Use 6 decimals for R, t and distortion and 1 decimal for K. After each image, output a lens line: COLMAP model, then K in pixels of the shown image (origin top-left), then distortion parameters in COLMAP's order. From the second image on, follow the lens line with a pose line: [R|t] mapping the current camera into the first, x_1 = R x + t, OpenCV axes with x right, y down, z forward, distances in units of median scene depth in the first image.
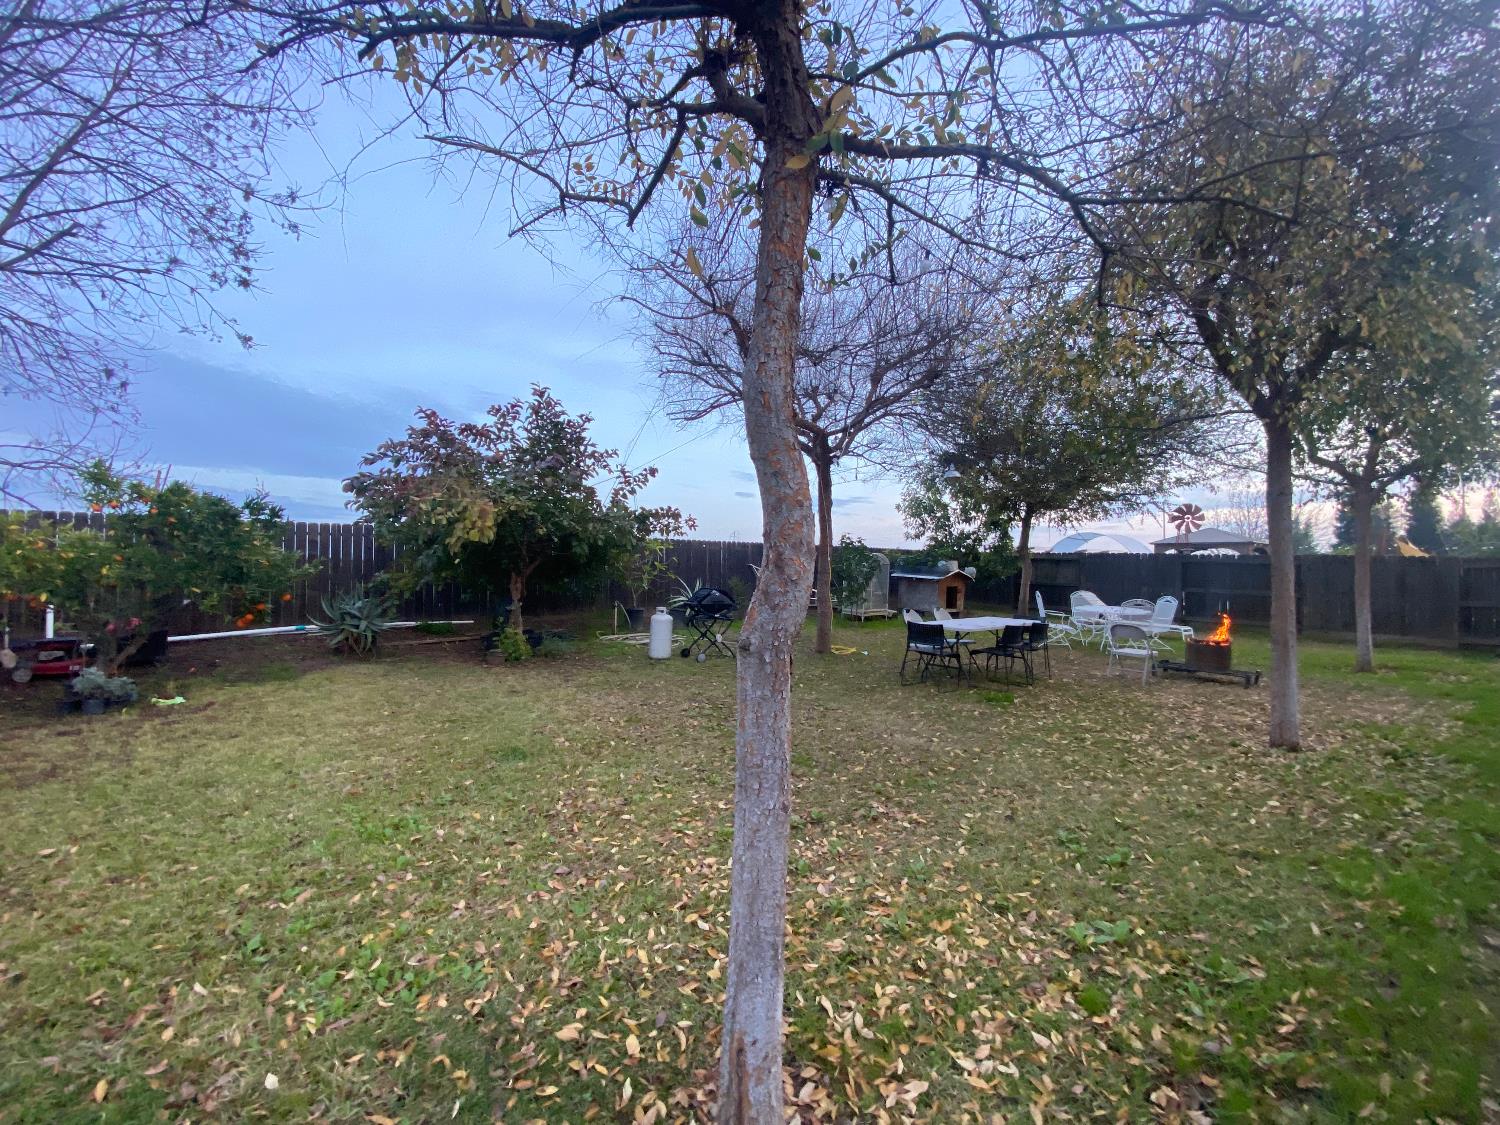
lens RADIAL K [[603.8, 0, 747.2], [0, 603.8, 565.3], [0, 0, 1]] dist [-0.009044, -0.000882]
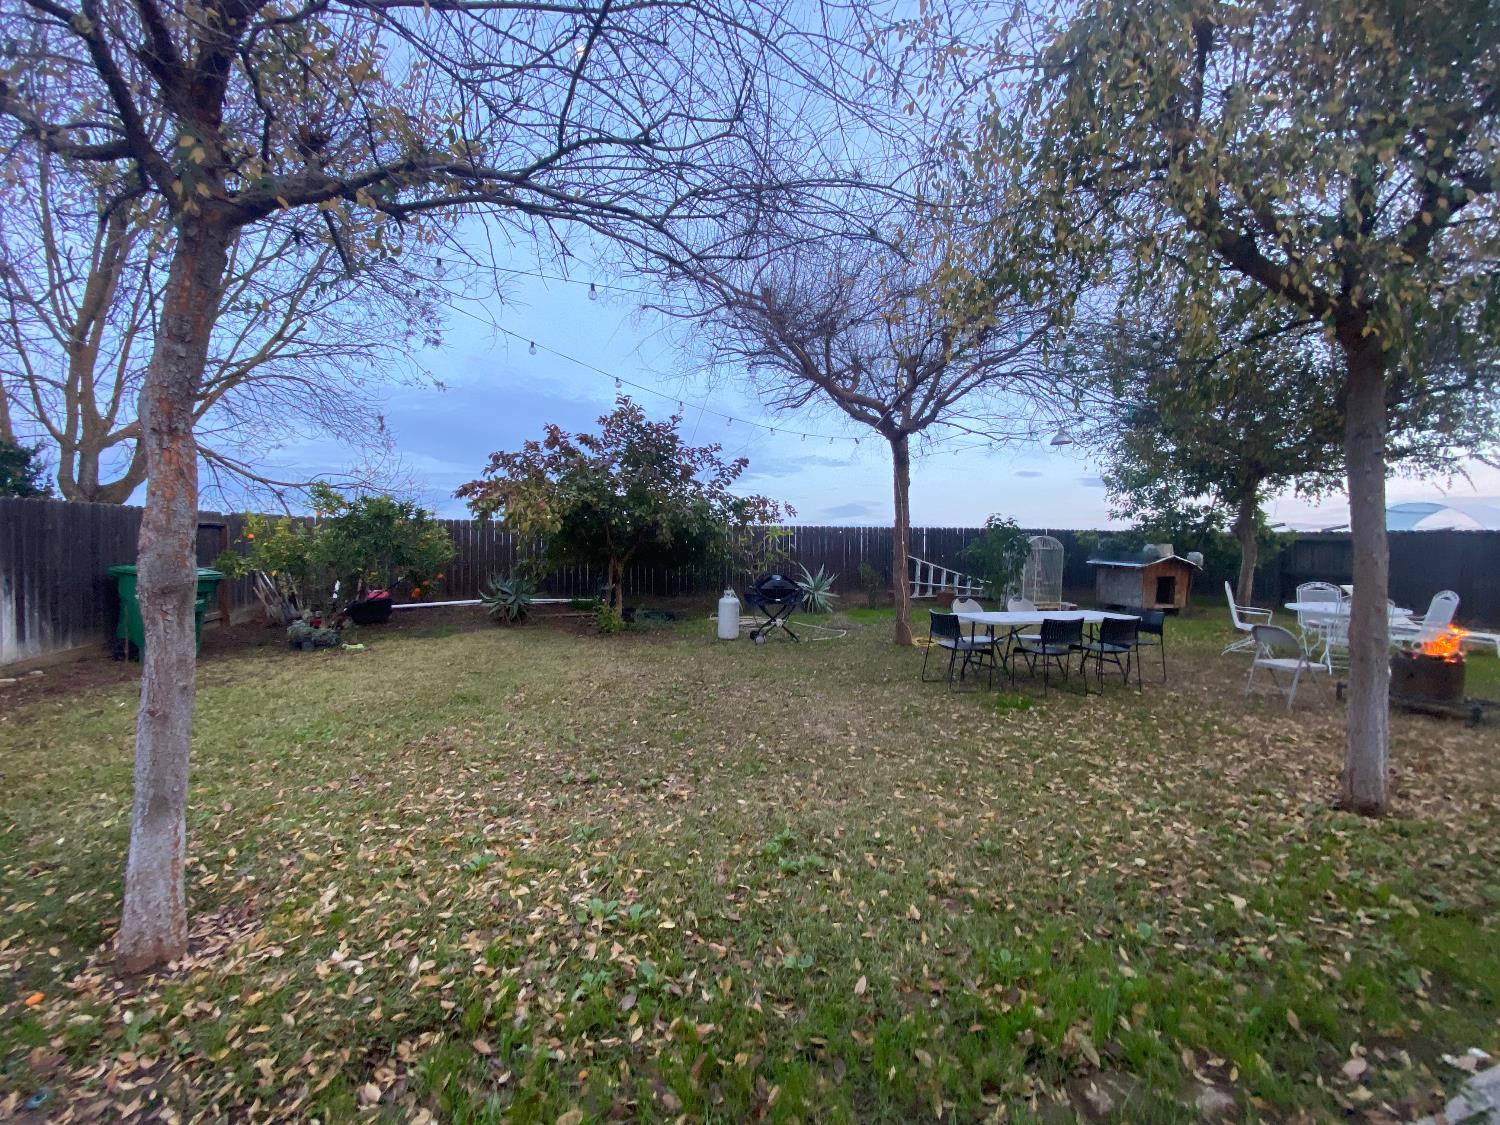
lens RADIAL K [[603.8, 0, 744.3], [0, 603.8, 561.7], [0, 0, 1]] dist [-0.009044, -0.000882]
pose [[0.906579, 0.001451, -0.422034, 0.288858], [0.005155, 0.999881, 0.014512, 0.002996], [0.422005, -0.015332, 0.906464, 0.043712]]
